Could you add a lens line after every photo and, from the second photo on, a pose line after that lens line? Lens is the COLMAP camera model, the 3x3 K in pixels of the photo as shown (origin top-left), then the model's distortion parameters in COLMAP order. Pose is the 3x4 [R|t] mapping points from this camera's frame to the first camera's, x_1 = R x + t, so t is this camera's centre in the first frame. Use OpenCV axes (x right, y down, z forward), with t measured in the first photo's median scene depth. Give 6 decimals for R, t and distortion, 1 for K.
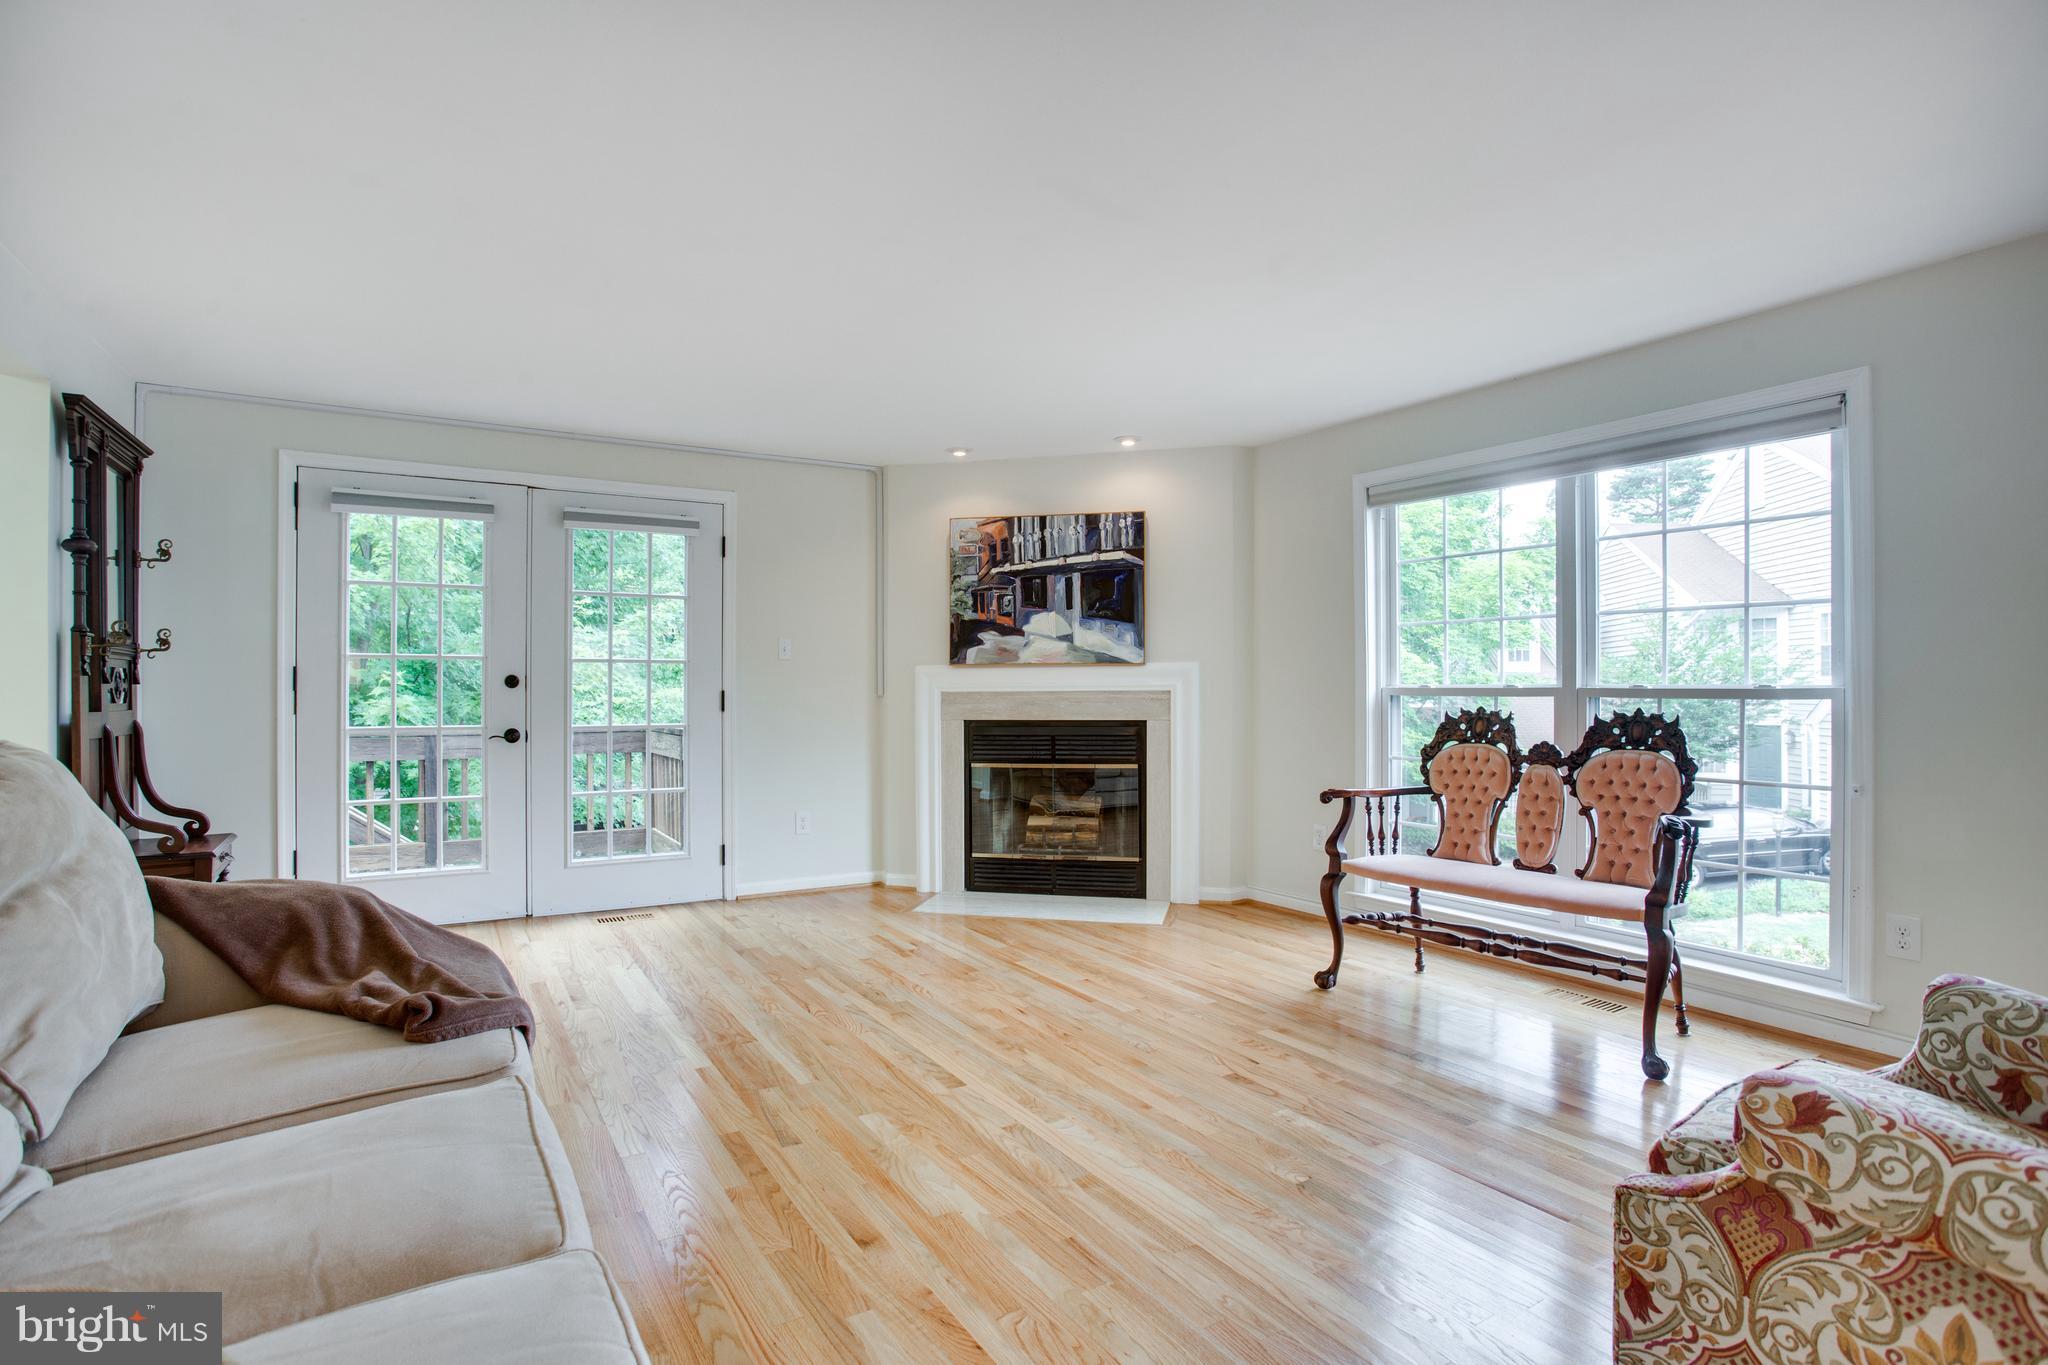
lens RADIAL K [[1011.0, 0, 1009.4], [0, 1011.0, 683.3], [0, 0, 1]] dist [-0.070093, 0.031068]
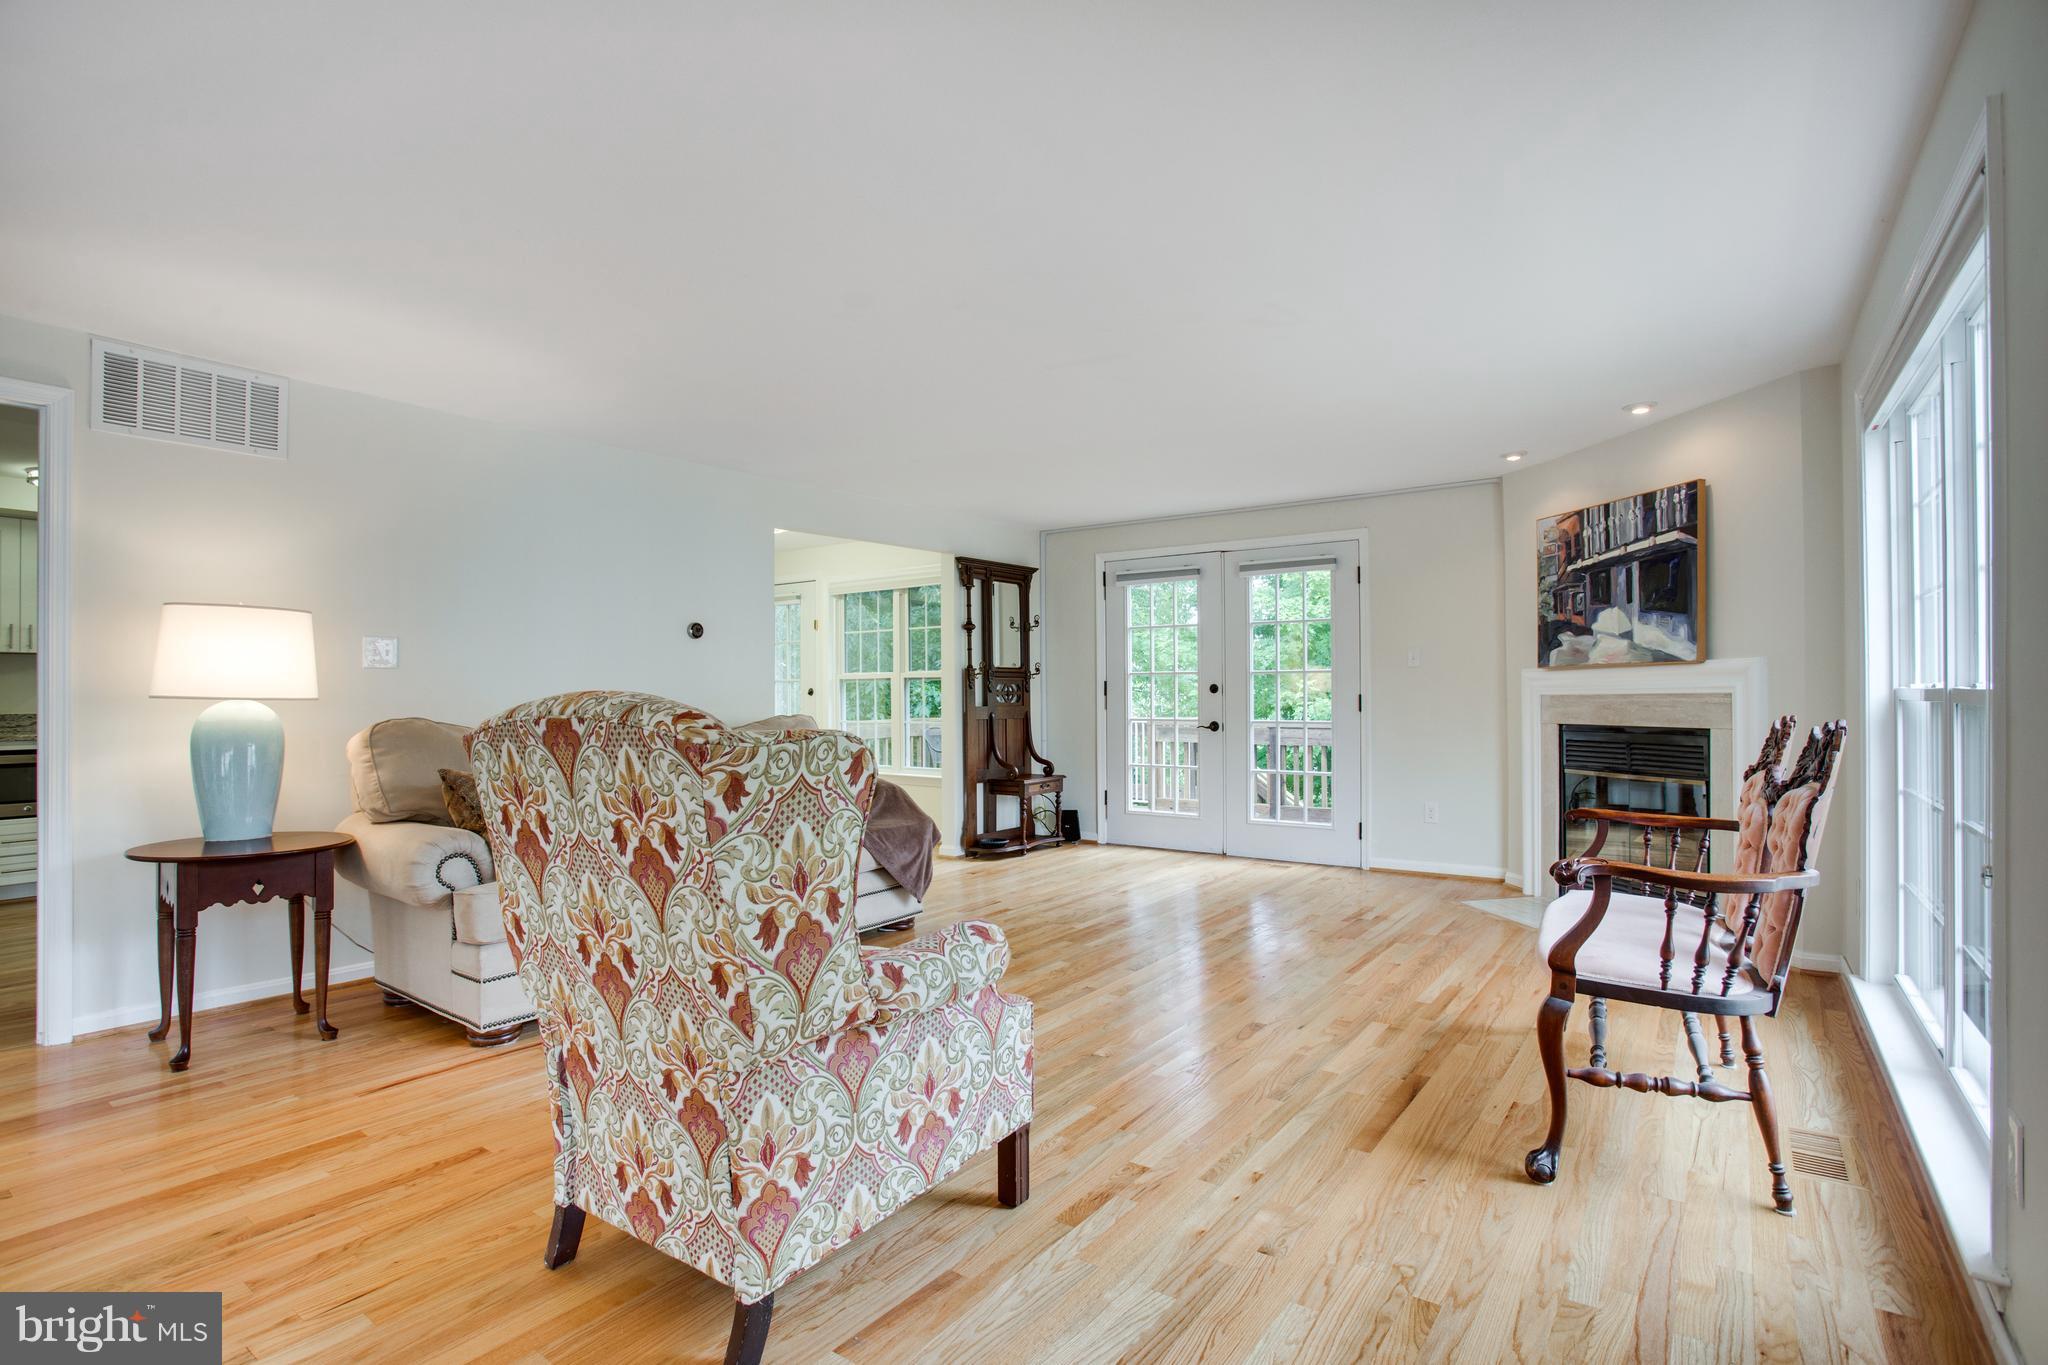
lens RADIAL K [[1002.4, 0, 1017.0], [0, 1002.4, 695.9], [0, 0, 1]] dist [-0.071154, 0.030122]
pose [[0.384090, -0.001476, -0.923295, 0.653570], [0.011092, 0.999934, 0.003015, 0.000630], [0.923229, -0.011400, 0.384081, 0.161605]]
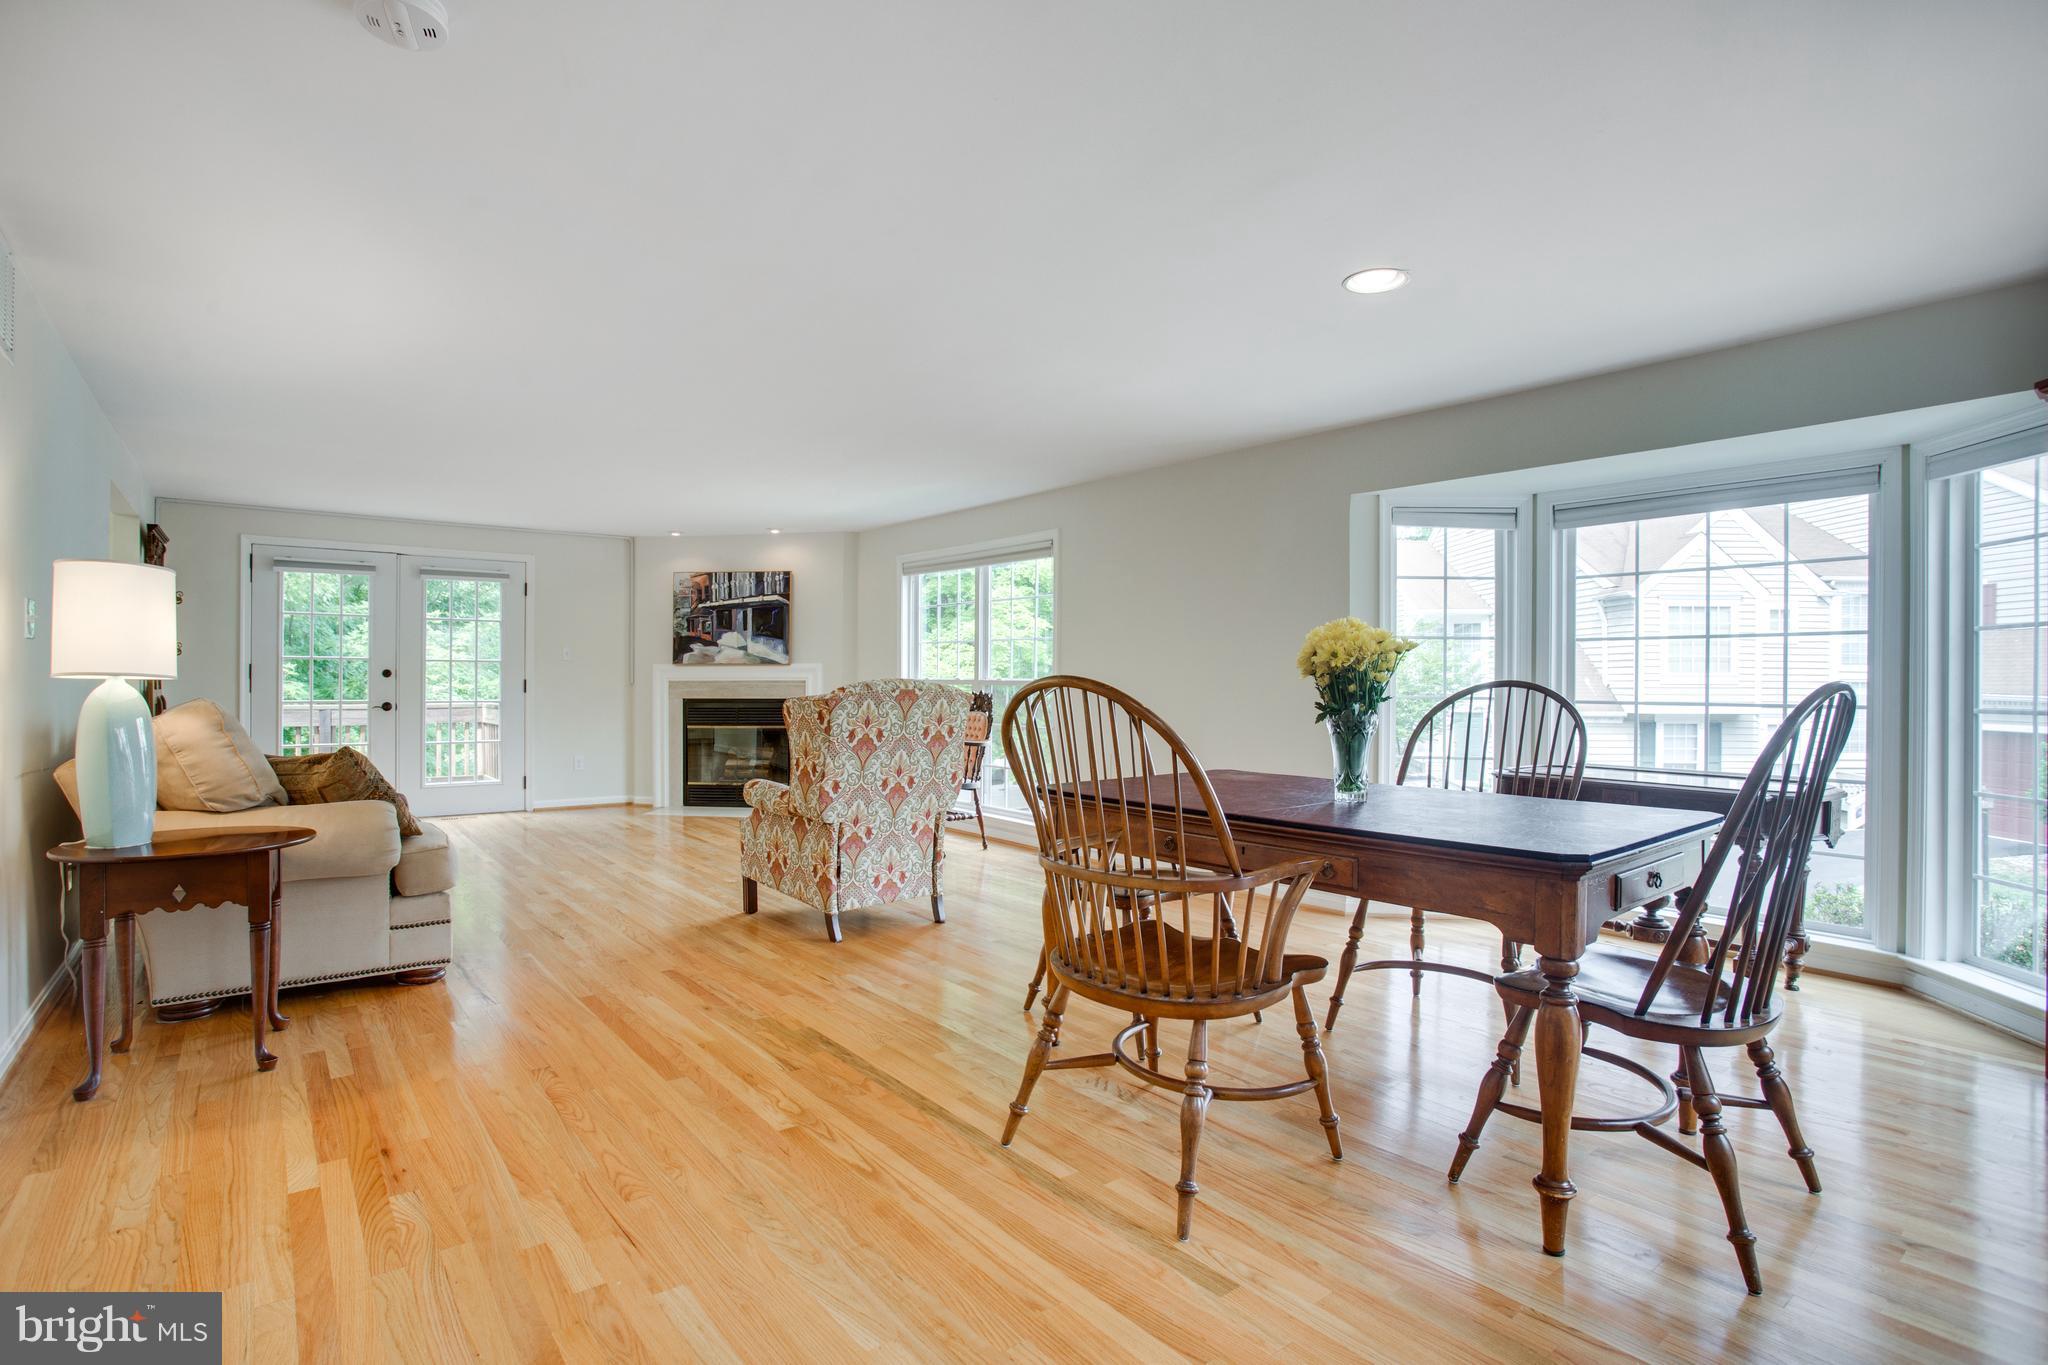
lens RADIAL K [[1011.0, 0, 1009.4], [0, 1011.0, 683.3], [0, 0, 1]] dist [-0.070093, 0.031068]
pose [[0.993151, 0.003588, 0.116785, 0.292477], [-0.004735, 0.999943, 0.009551, -0.005618], [-0.116744, -0.010039, 0.993111, -0.657047]]
